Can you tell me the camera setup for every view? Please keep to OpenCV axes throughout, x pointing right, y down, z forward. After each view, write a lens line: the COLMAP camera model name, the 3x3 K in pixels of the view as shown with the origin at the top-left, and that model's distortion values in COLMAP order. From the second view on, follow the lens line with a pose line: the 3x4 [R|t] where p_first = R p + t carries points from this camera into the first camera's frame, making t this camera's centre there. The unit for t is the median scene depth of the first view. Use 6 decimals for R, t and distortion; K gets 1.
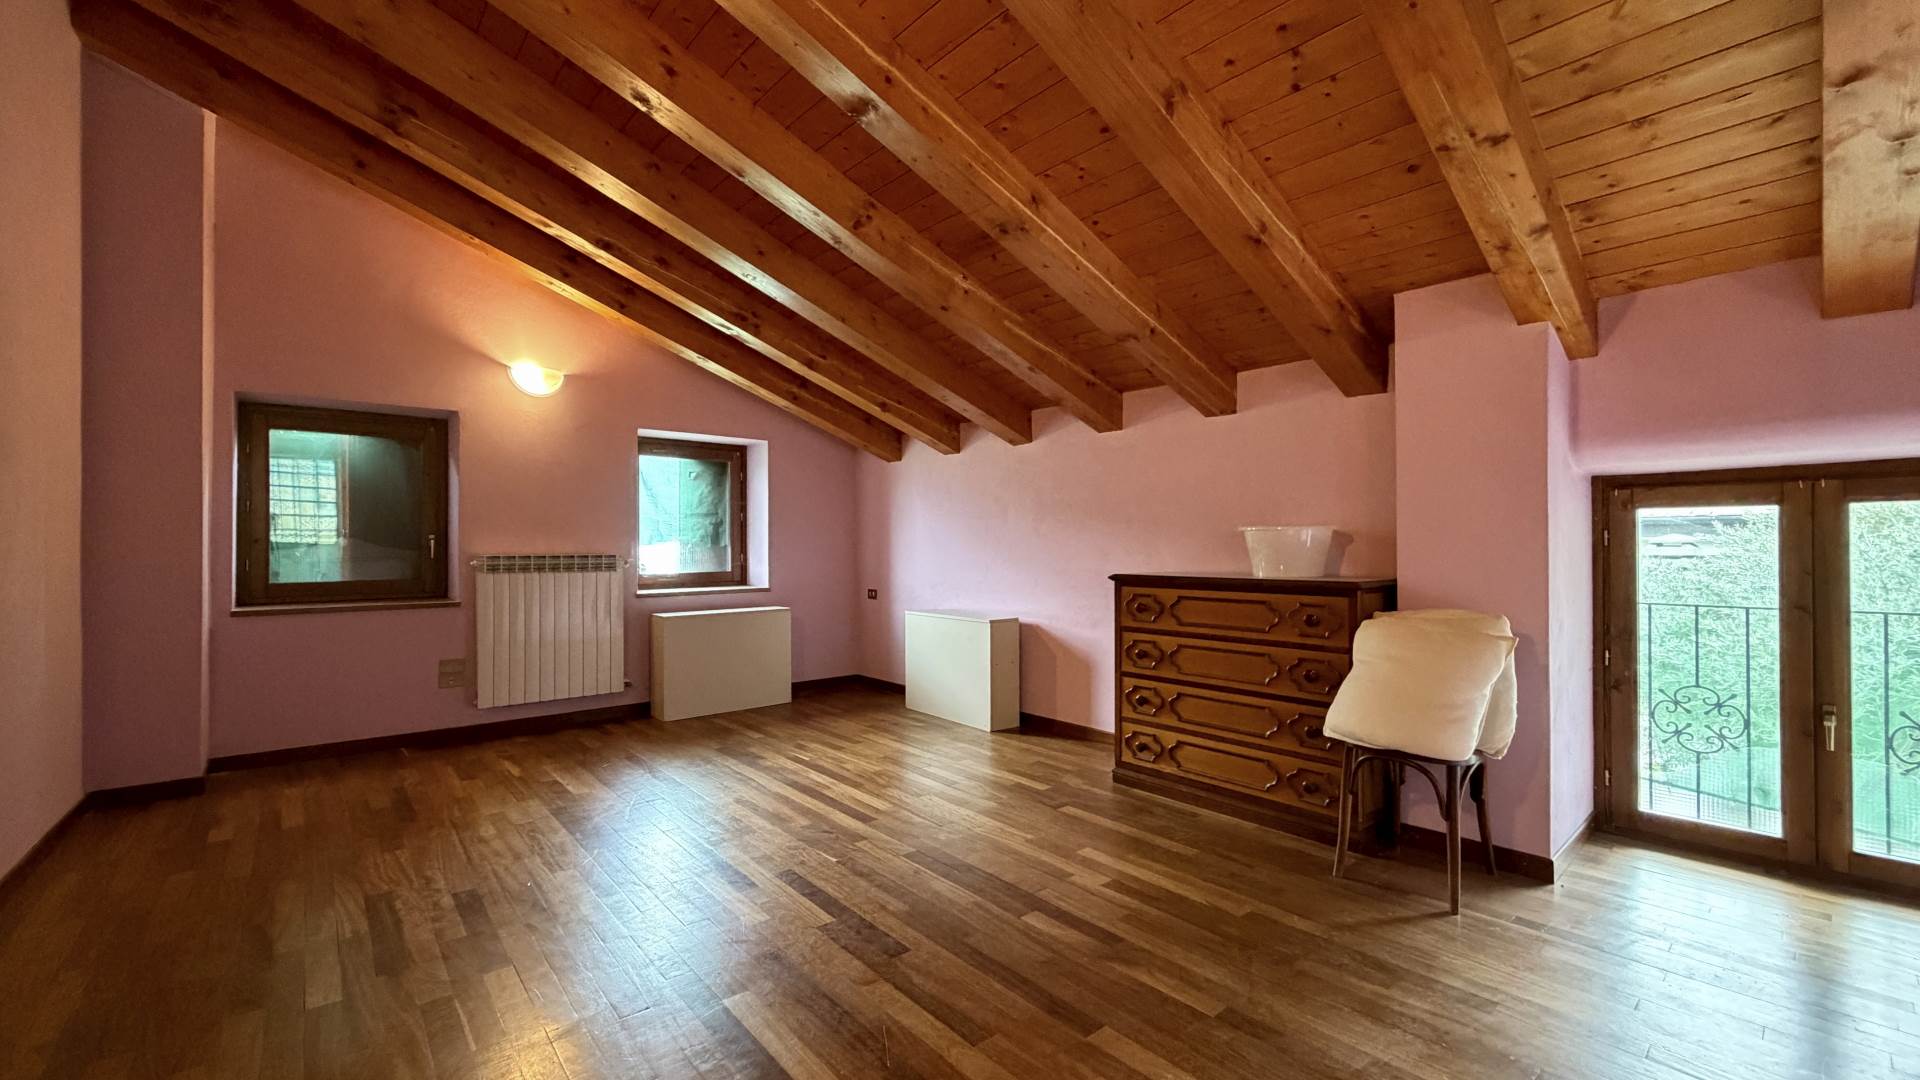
lens RADIAL K [[764.2, 0, 958.1], [0, 764.2, 542.1], [0, 0, 1]] dist [0.004092, -0.000746]
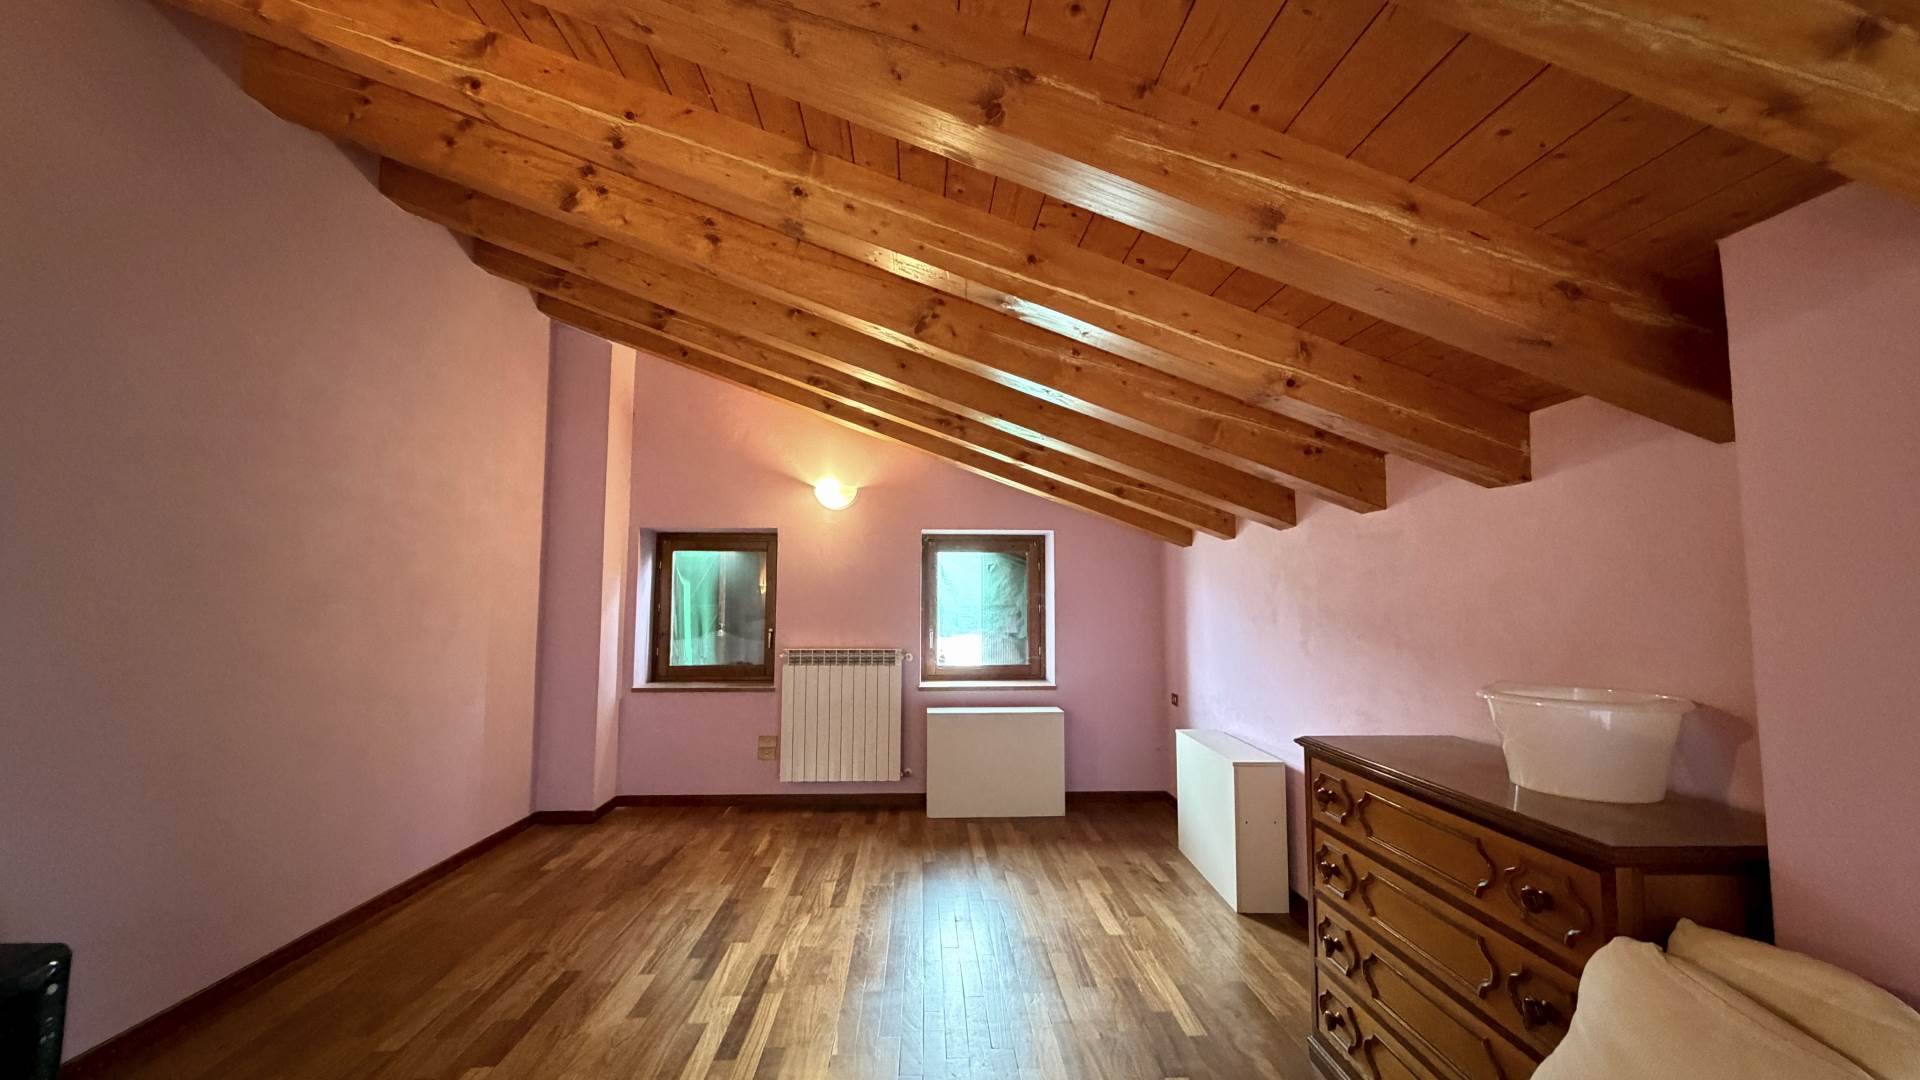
lens RADIAL K [[764.2, 0, 963.2], [0, 764.2, 540.4], [0, 0, 1]] dist [0.004092, -0.000746]
pose [[0.789255, -0.040814, -0.612707, 0.319901], [-0.002593, 0.997558, -0.069790, -0.067936], [0.614060, 0.056671, 0.787222, 0.227728]]
